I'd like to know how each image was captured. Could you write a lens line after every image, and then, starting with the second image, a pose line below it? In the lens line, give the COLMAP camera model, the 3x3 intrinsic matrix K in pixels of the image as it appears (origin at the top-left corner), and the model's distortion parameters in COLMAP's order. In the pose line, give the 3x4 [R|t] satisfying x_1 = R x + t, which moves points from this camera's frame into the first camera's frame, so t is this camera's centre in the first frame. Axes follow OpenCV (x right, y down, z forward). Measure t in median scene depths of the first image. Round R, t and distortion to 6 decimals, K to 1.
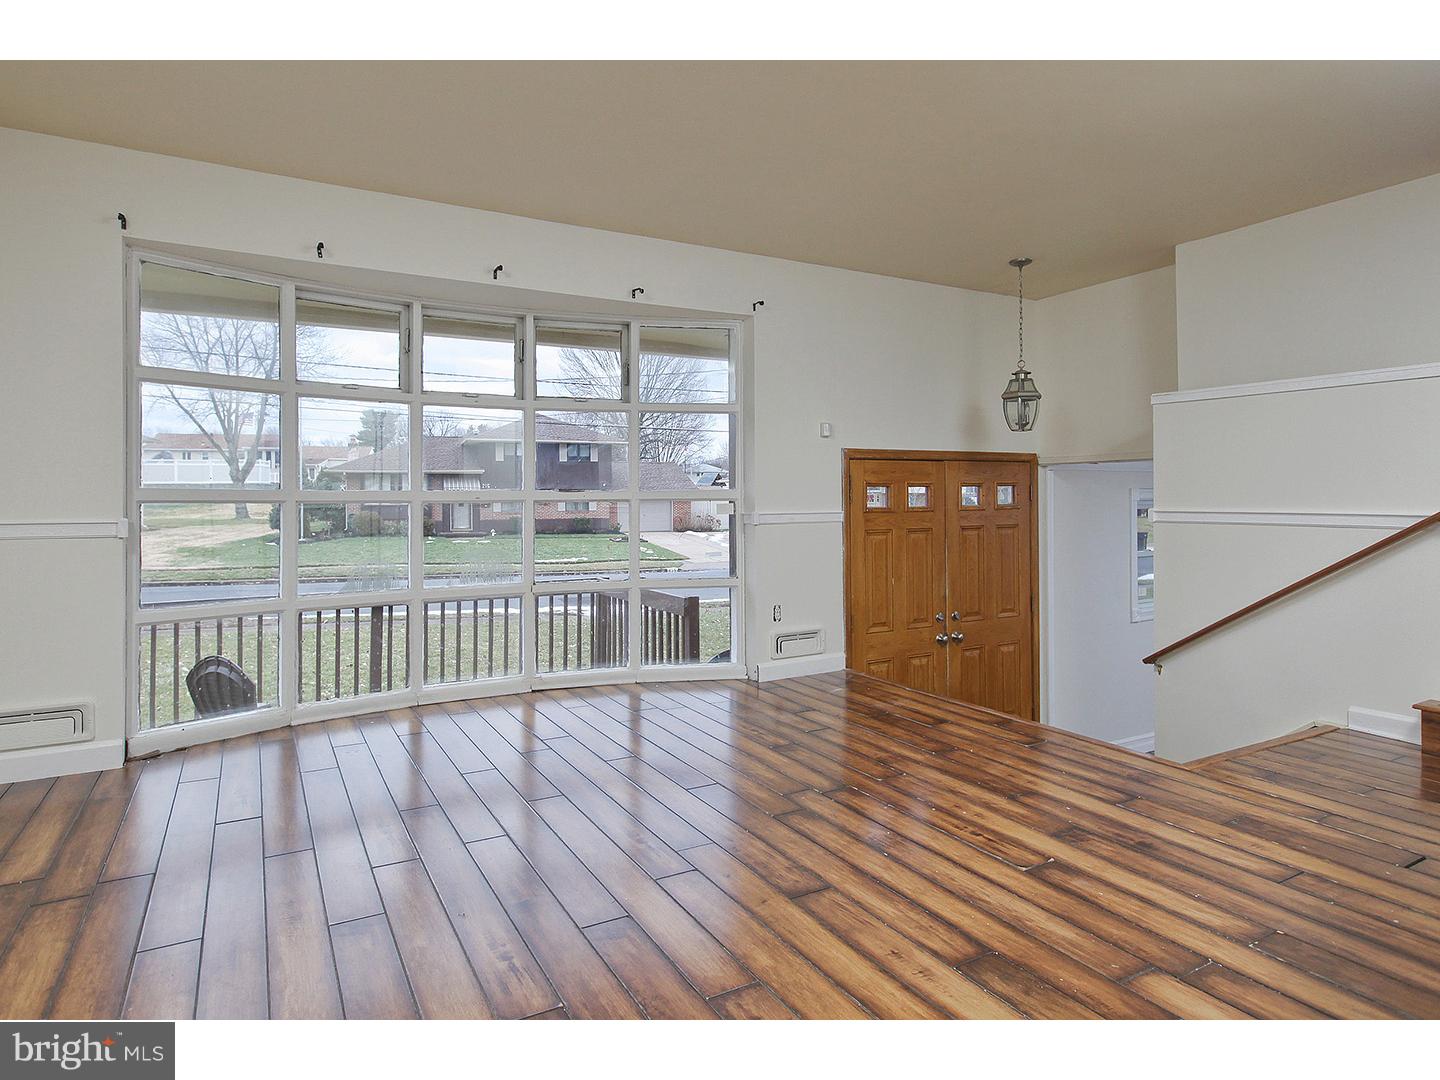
lens RADIAL K [[826.5, 0, 720.0], [0, 826.5, 540.0], [0, 0, 1]] dist [-0.046581, -0.000149]
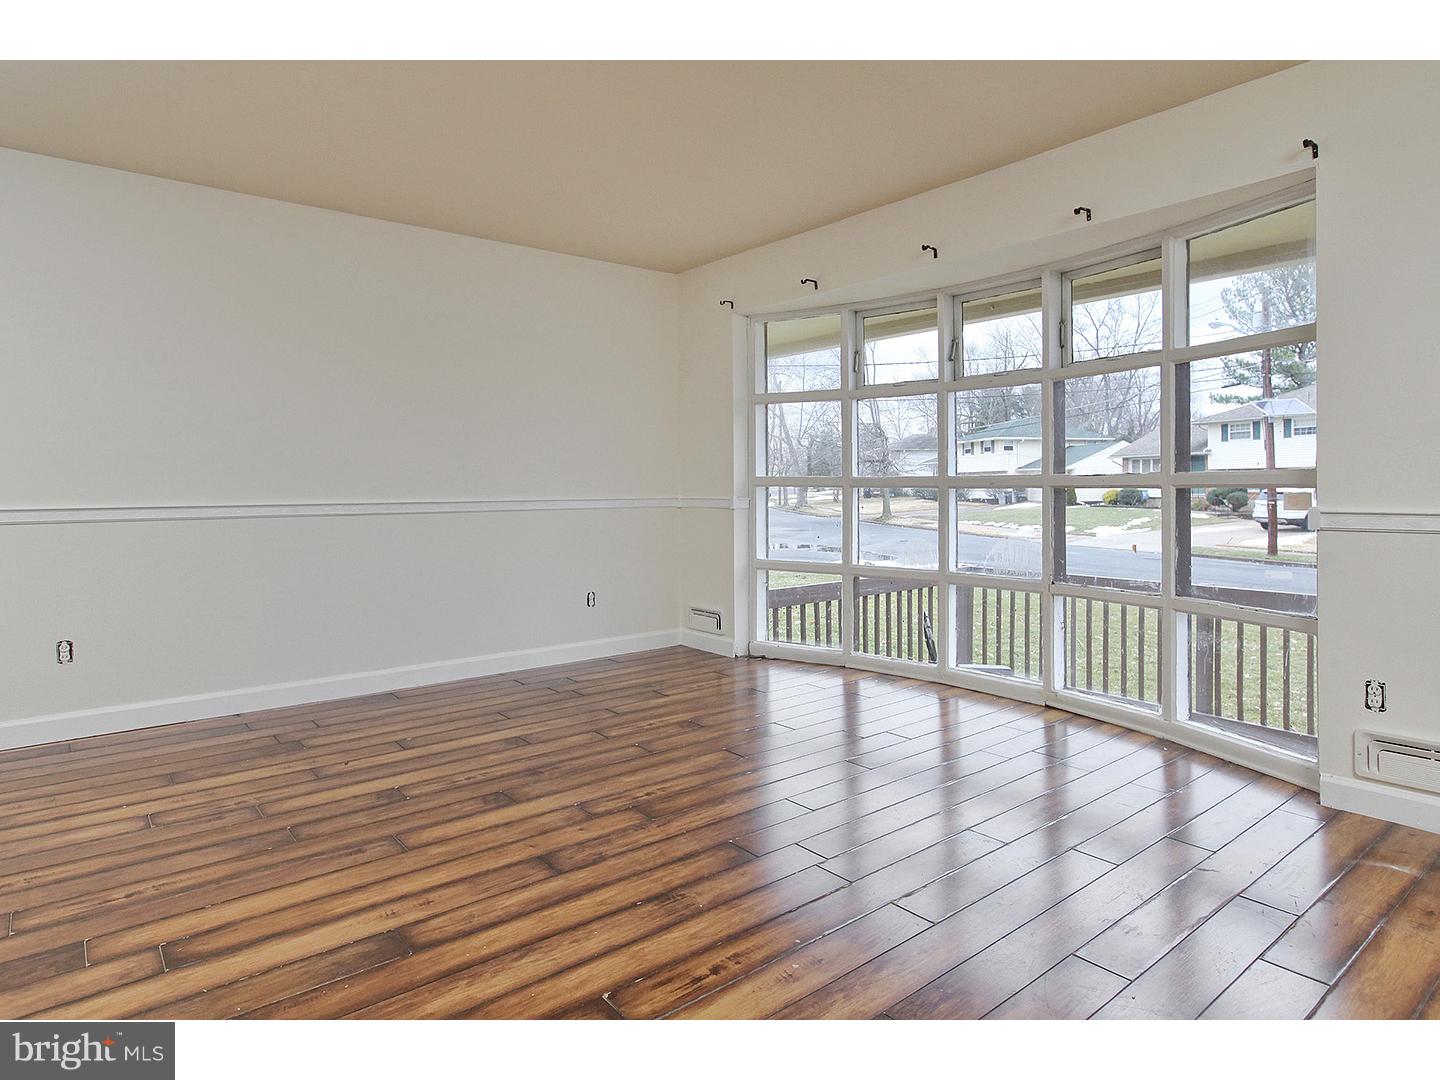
lens RADIAL K [[826.4, 0, 720.0], [0, 826.4, 540.0], [0, 0, 1]] dist [0.000308, 0.000292]
pose [[0.162679, 0.082502, -0.983224, 1.096917], [-0.037761, 0.996289, 0.077351, -0.089115], [0.985956, 0.024544, 0.165190, 0.944799]]
